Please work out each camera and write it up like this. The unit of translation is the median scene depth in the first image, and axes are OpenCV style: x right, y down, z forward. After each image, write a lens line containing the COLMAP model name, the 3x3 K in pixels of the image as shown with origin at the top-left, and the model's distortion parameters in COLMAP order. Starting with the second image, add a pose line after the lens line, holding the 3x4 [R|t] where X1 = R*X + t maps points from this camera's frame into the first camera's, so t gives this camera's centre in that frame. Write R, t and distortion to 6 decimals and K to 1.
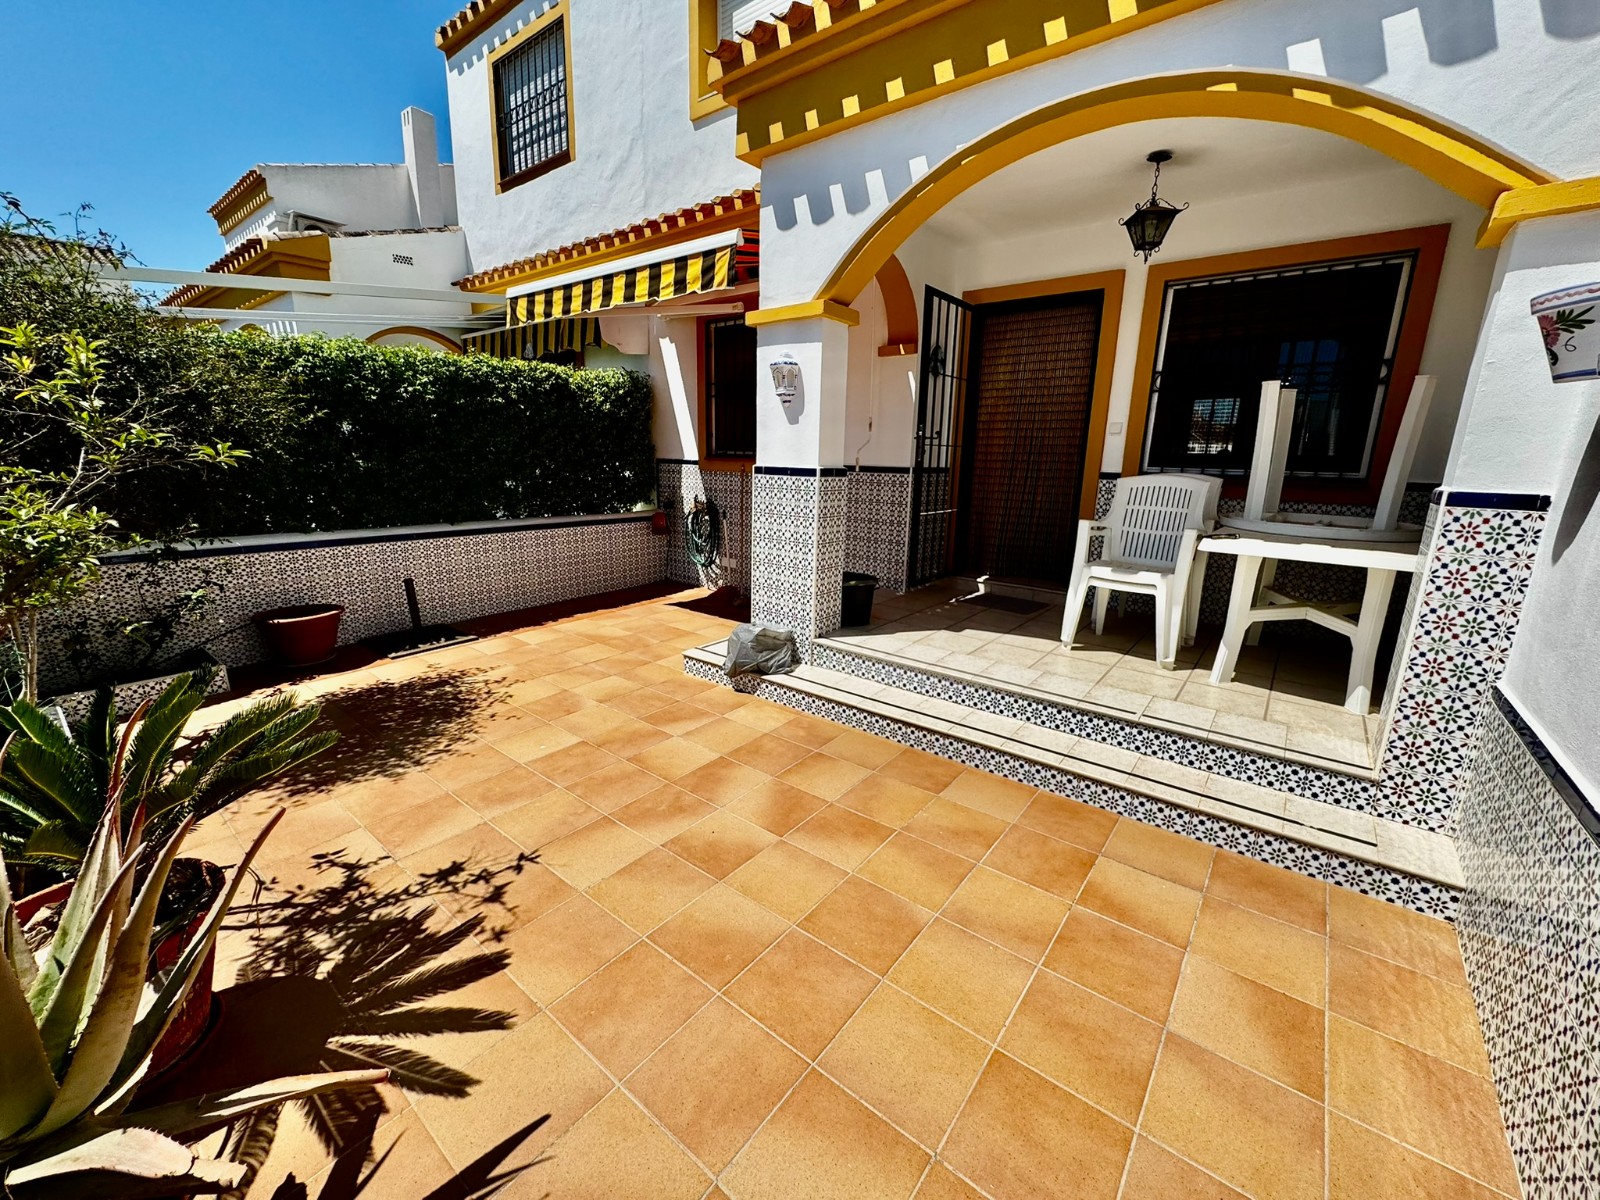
lens RADIAL K [[637.8, 0, 805.2], [0, 637.8, 603.0], [0, 0, 1]] dist [-0.007490, 0.000730]
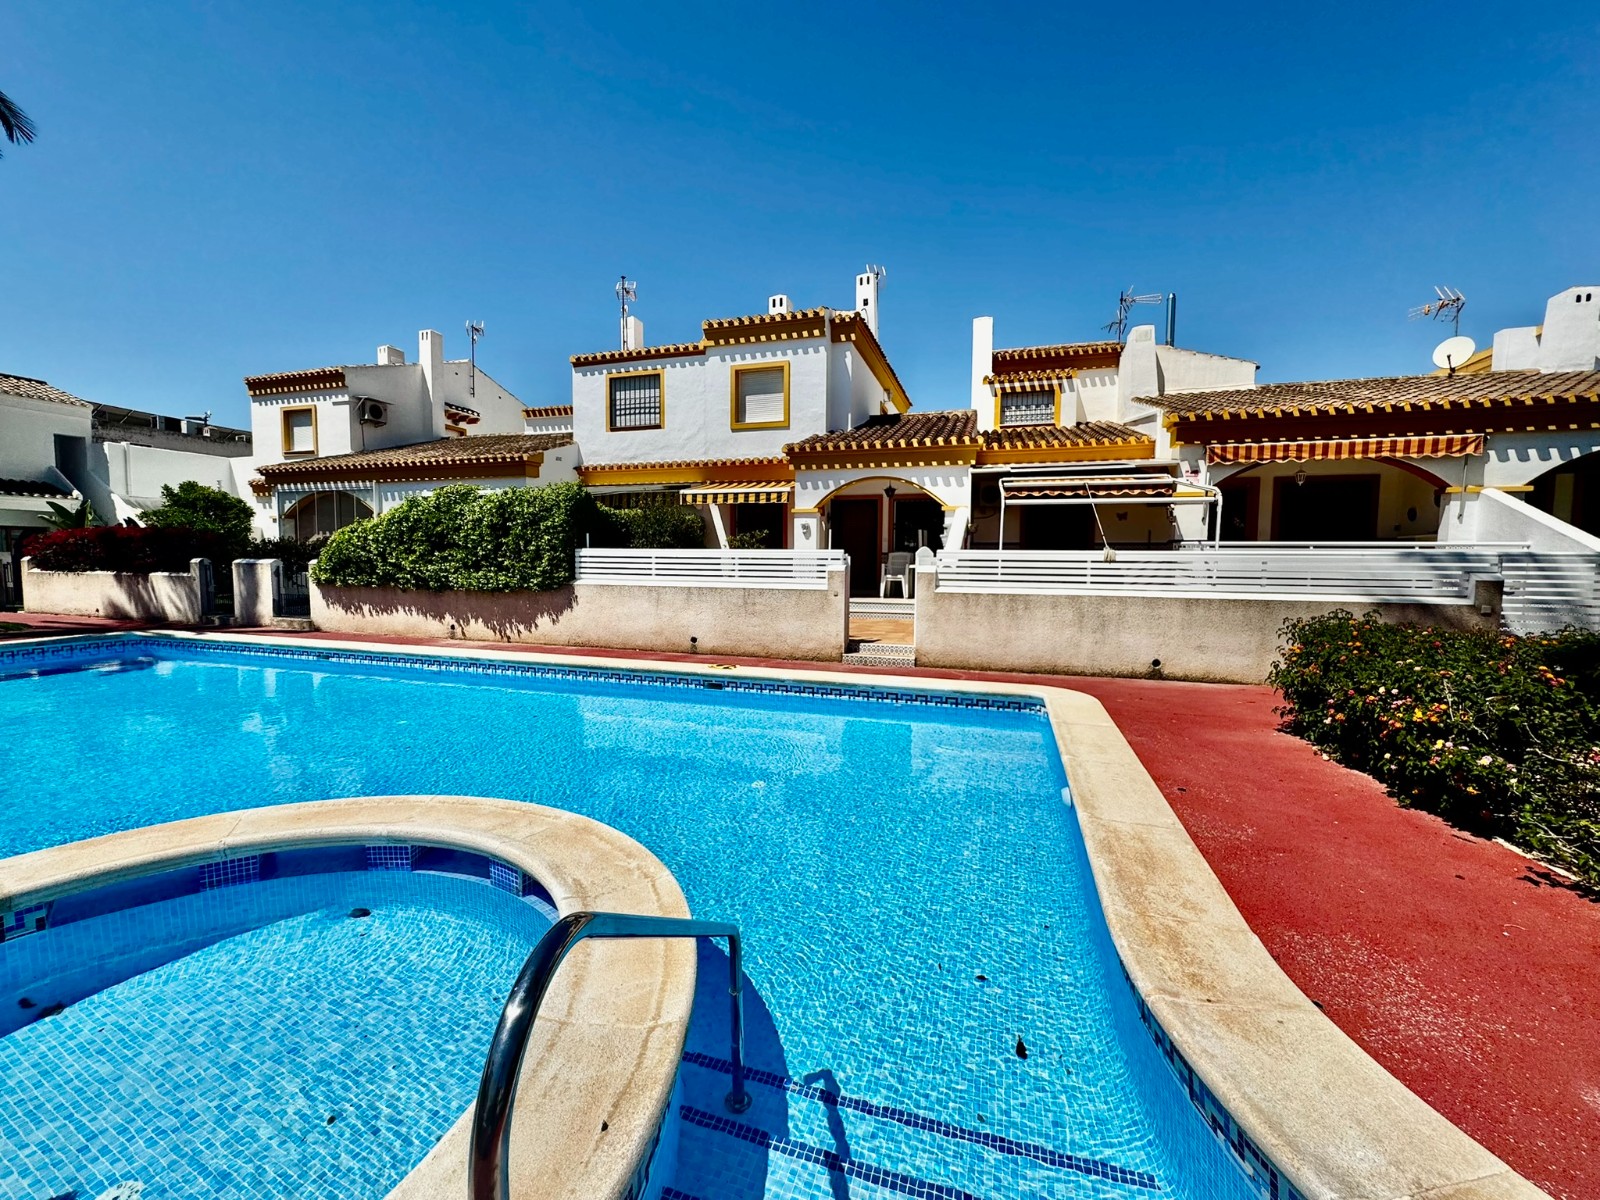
lens RADIAL K [[637.8, 0, 799.9], [0, 637.8, 602.4], [0, 0, 1]] dist [-0.007490, 0.000730]
pose [[0.932590, -0.041087, 0.358592, -1.446862], [0.095298, 0.986275, -0.134836, 0.584643], [-0.348130, 0.159919, 0.923705, -2.394815]]
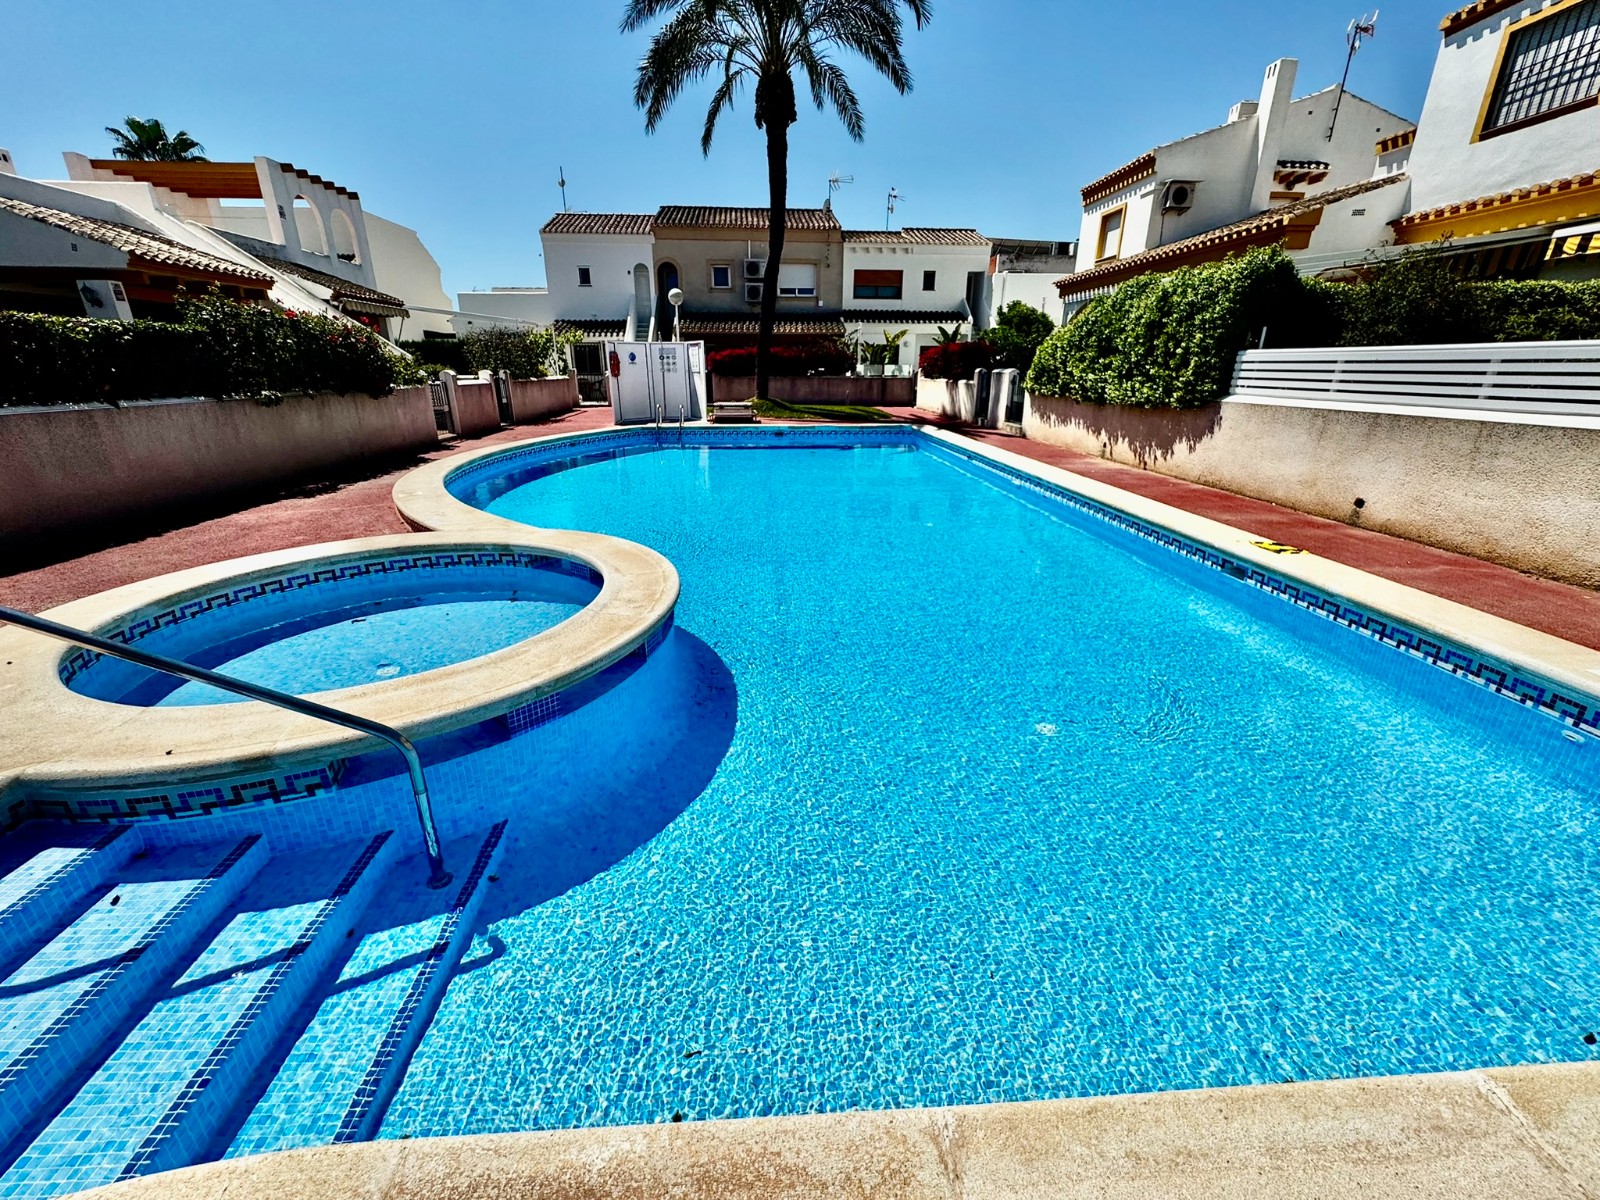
lens RADIAL K [[637.8, 0, 800.5], [0, 637.8, 601.4], [0, 0, 1]] dist [-0.007490, 0.000730]
pose [[0.668600, 0.234928, -0.705537, -0.590127], [-0.153057, 0.971946, 0.178591, 0.503933], [0.727700, -0.011419, 0.685800, -1.875030]]
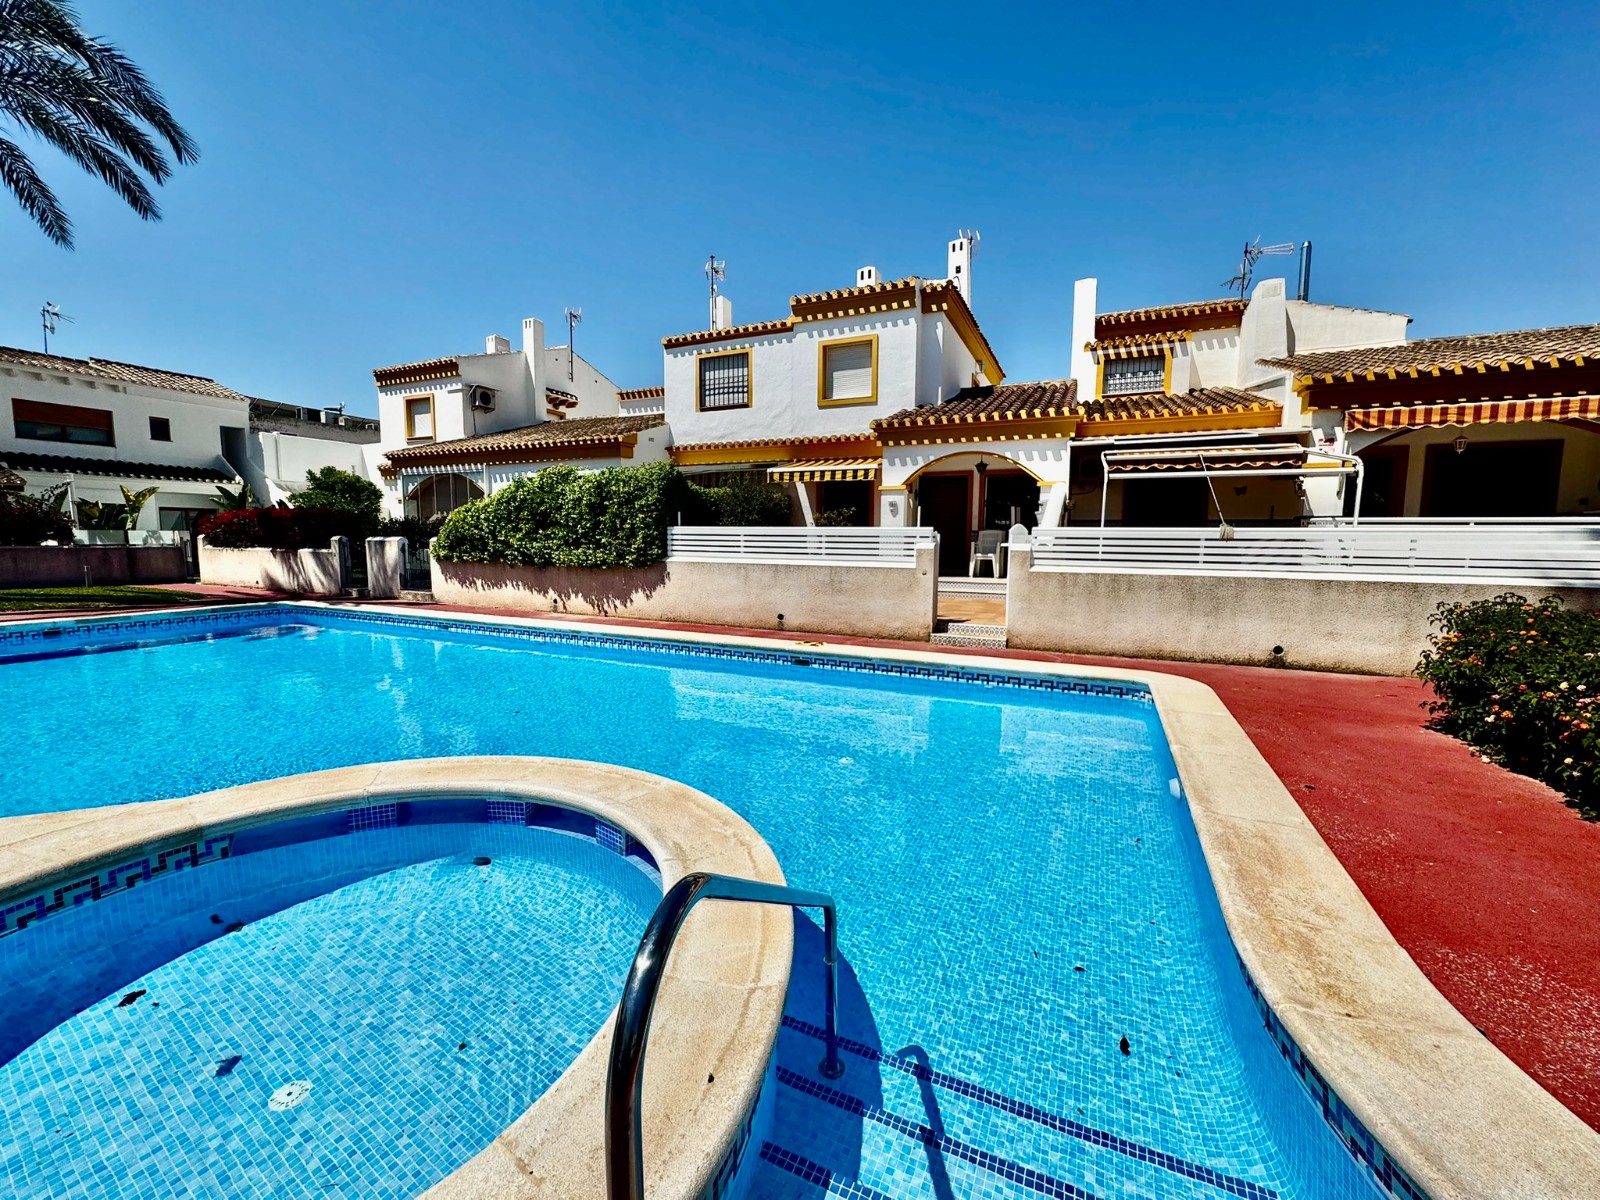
lens RADIAL K [[637.8, 0, 799.9], [0, 637.8, 603.0], [0, 0, 1]] dist [-0.007490, 0.000730]
pose [[0.971424, -0.039947, 0.233967, -1.461988], [0.067781, 0.991376, -0.112160, 0.587221], [-0.227468, 0.124814, 0.965753, -2.381478]]
